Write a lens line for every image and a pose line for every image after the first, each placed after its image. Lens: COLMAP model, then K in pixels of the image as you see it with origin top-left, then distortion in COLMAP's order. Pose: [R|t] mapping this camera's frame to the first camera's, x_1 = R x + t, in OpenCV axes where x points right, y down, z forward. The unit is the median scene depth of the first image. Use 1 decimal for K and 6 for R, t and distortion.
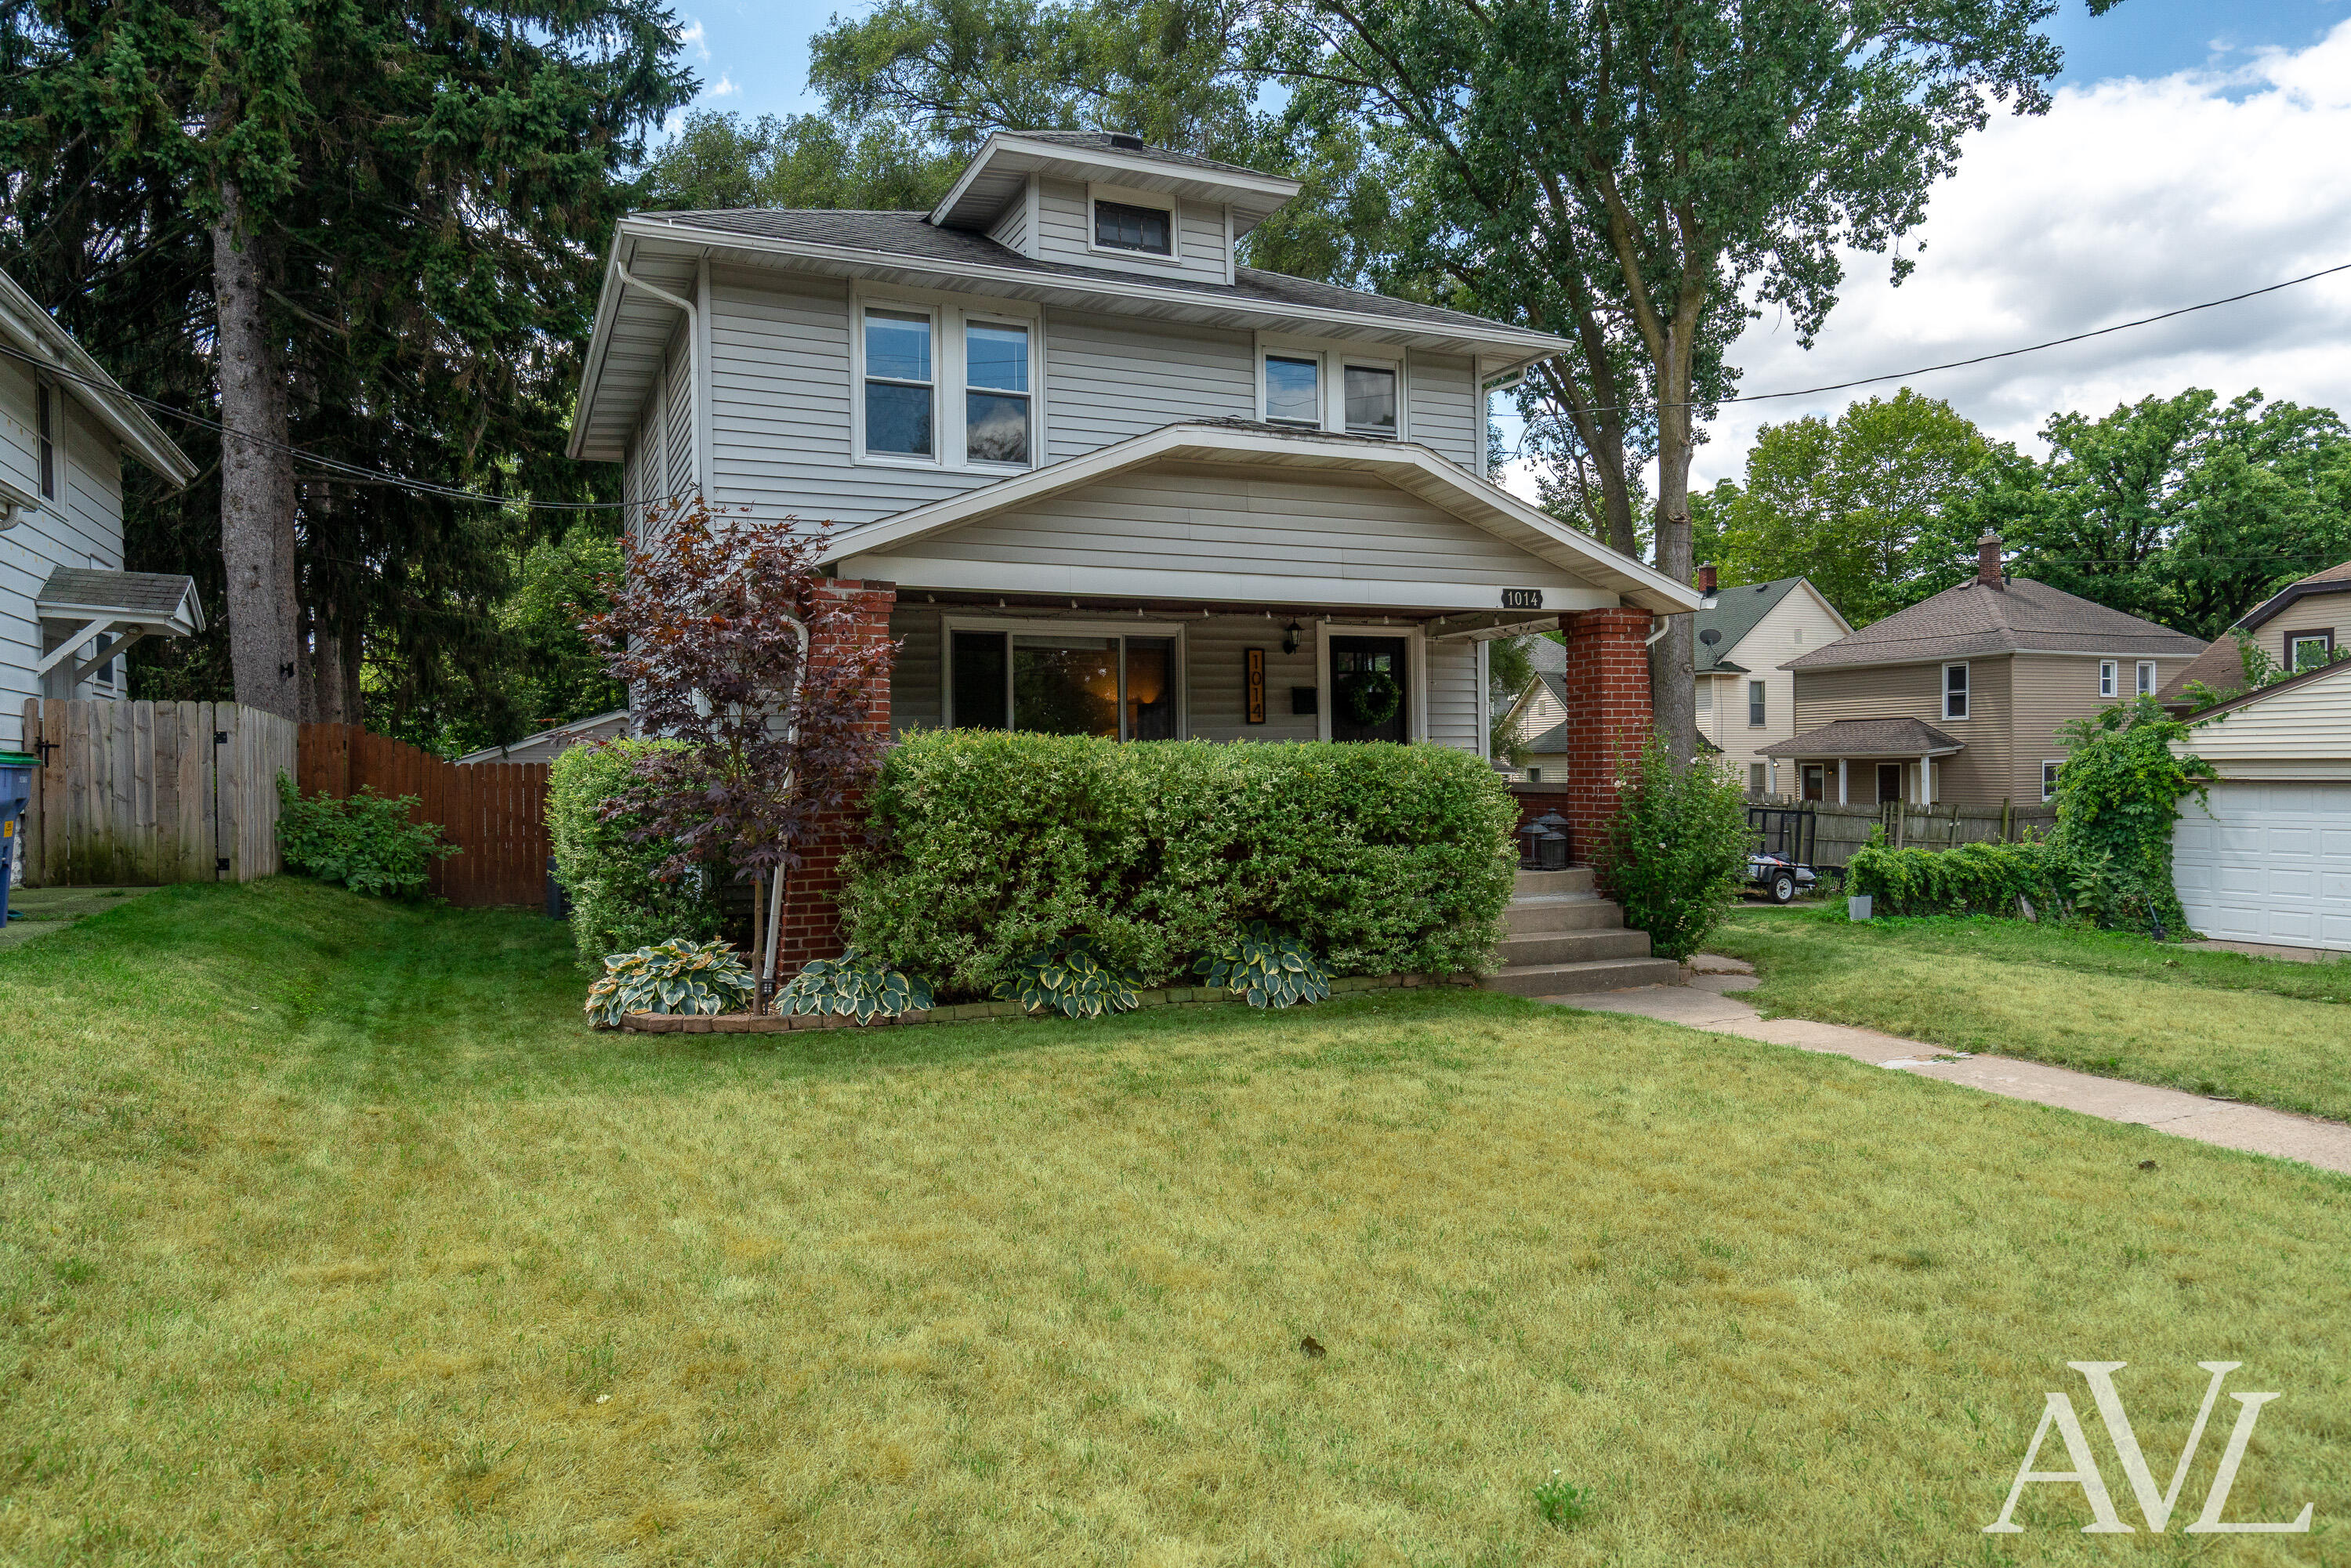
lens RADIAL K [[1512.9, 0, 1173.4], [0, 1512.9, 789.9], [0, 0, 1]] dist [0.005876, 0.000882]
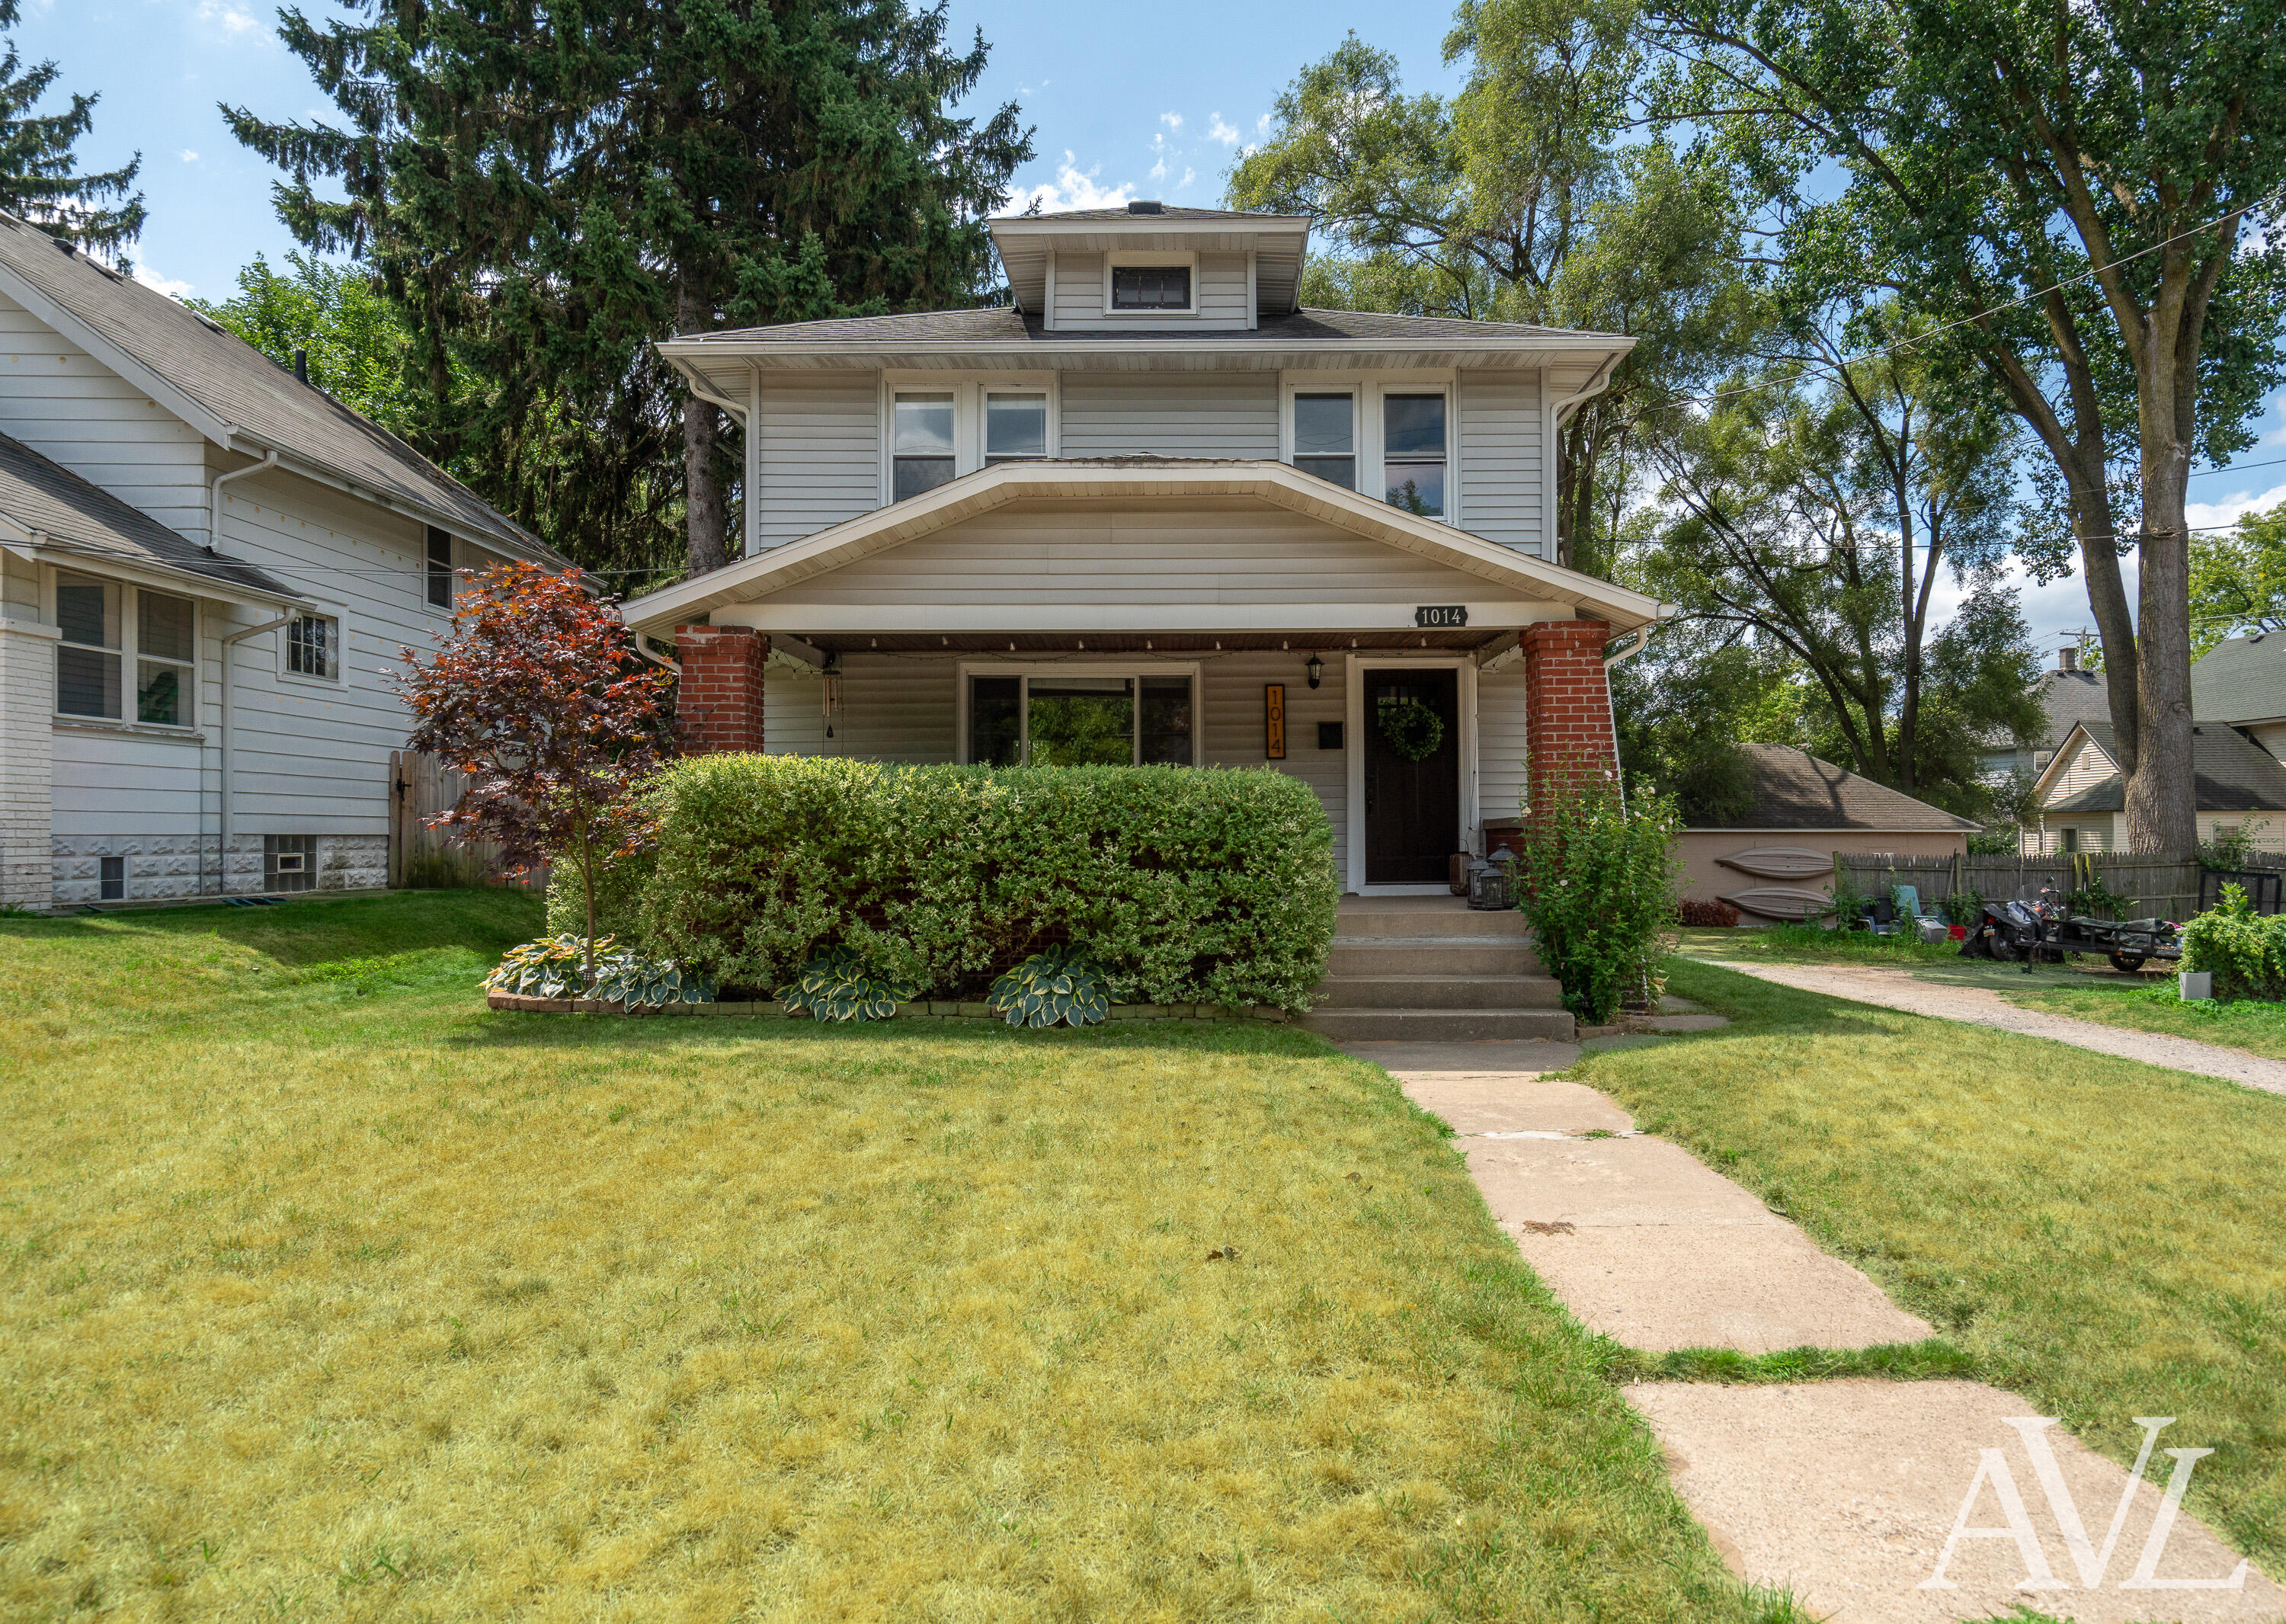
lens RADIAL K [[1387.7, 0, 1146.8], [0, 1387.7, 807.0], [0, 0, 1]] dist [0.004009, -0.000883]
pose [[0.907891, 0.001805, -0.419203, 0.458274], [-0.015149, 0.999479, -0.028507, 0.019474], [0.418933, 0.032232, 0.907445, 0.165359]]
